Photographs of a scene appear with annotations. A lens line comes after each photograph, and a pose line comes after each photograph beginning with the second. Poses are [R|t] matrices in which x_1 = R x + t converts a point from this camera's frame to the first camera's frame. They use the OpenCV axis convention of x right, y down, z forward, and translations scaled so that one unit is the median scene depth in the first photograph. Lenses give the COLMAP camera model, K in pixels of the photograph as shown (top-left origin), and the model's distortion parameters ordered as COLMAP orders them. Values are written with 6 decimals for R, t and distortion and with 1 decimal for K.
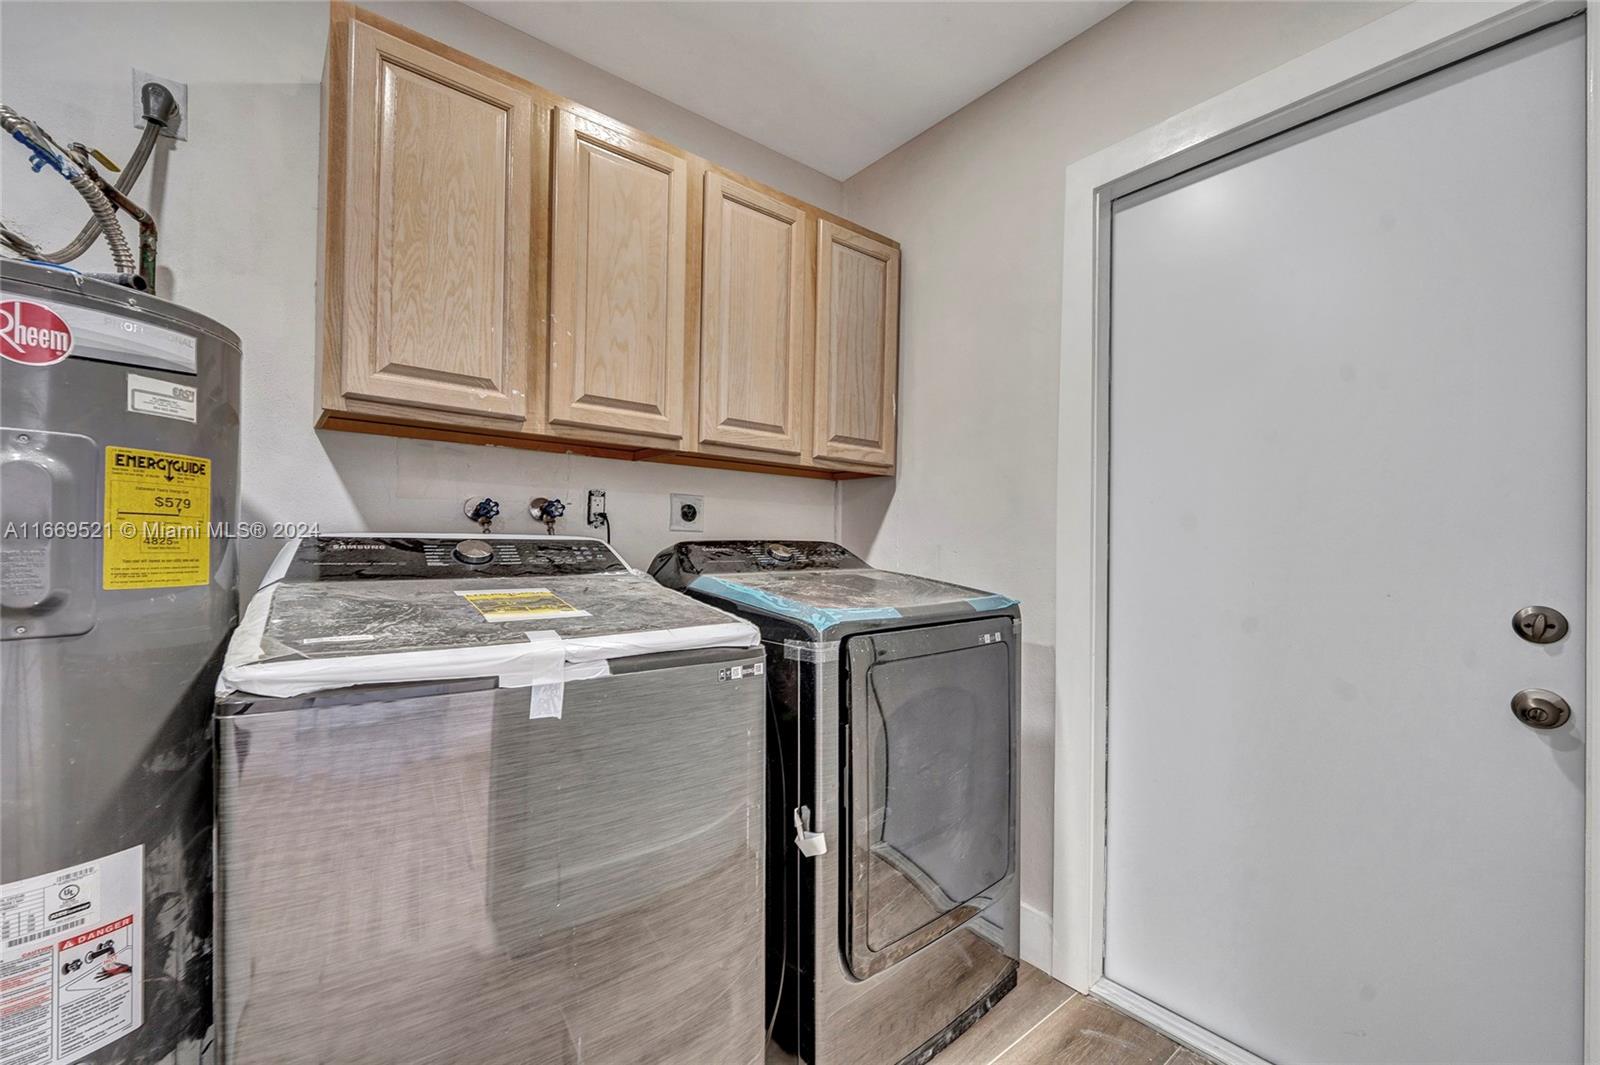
lens RADIAL K [[657.1, 0, 796.4], [0, 657.1, 538.0], [0, 0, 1]] dist [-0.000568, -0.000908]
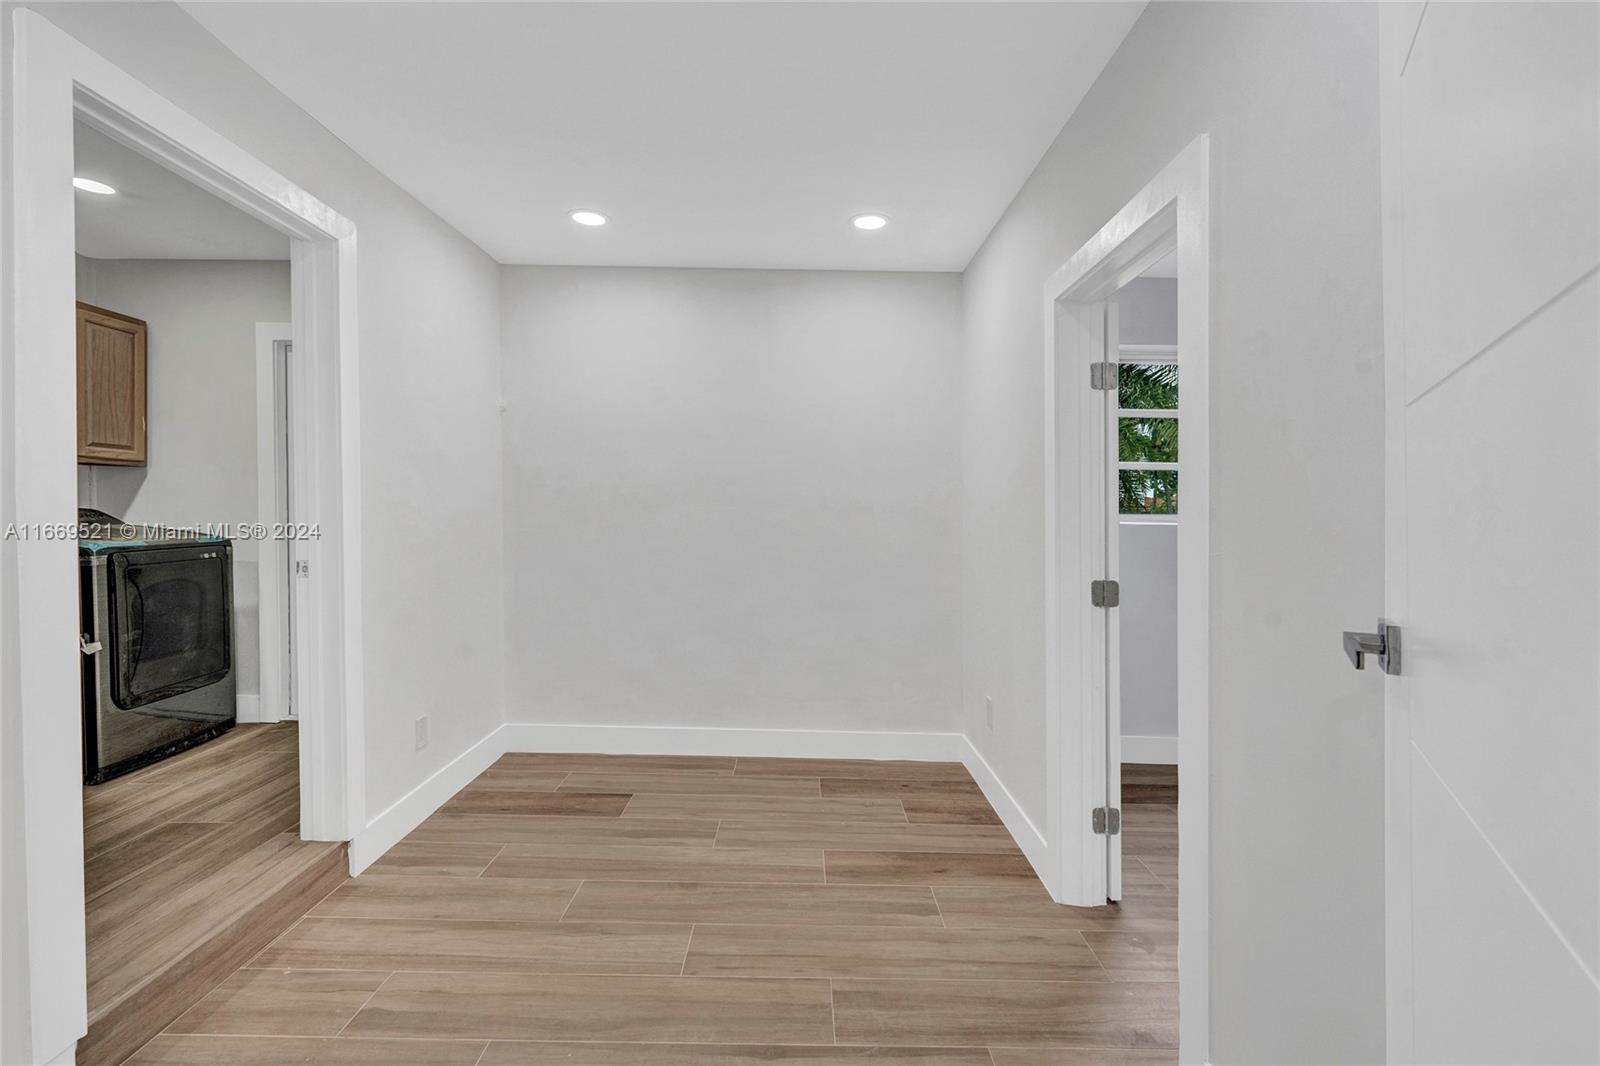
lens RADIAL K [[668.5, 0, 805.3], [0, 668.5, 517.1], [0, 0, 1]] dist [-0.001536, -0.000345]
pose [[0.614779, -0.022457, 0.788380, -0.178035], [0.004323, 0.999675, 0.025104, -0.012087], [-0.788688, -0.012025, 0.614677, -1.542573]]
